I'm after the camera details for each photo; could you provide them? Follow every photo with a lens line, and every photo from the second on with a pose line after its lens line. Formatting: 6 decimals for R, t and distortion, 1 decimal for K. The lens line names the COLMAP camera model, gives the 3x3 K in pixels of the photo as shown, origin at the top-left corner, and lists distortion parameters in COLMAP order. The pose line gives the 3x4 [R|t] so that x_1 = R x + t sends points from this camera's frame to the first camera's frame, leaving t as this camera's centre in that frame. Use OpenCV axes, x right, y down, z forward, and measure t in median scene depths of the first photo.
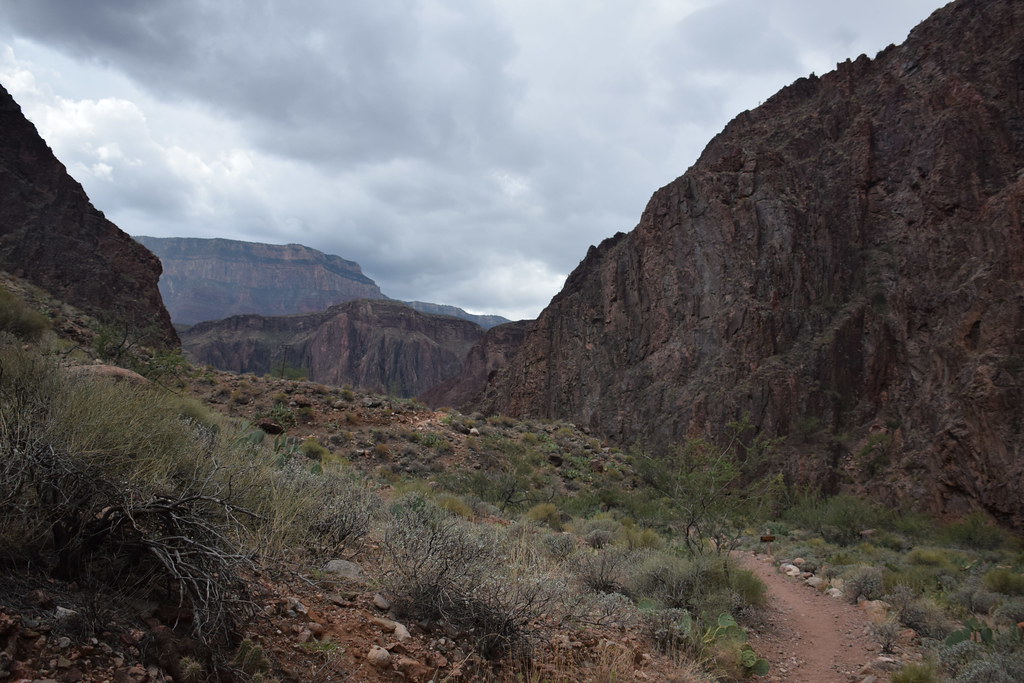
lens RADIAL K [[895.9, 0, 512.0], [0, 895.9, 341.5], [0, 0, 1]] dist [-0.015044, -0.002264]
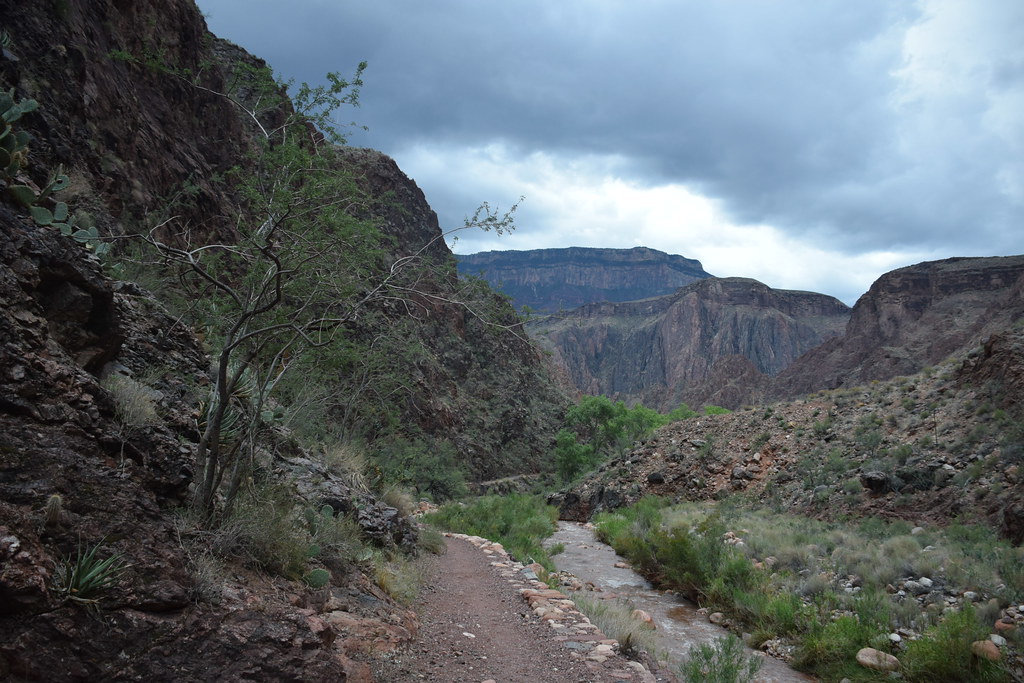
lens RADIAL K [[807.5, 0, 512.0], [0, 807.5, 341.5], [0, 0, 1]] dist [-0.010595, -0.053390]
pose [[0.920625, -0.039059, -0.388490, -0.027848], [0.039668, 0.999192, -0.006454, 0.019830], [0.388429, -0.009469, 0.921430, 0.101426]]
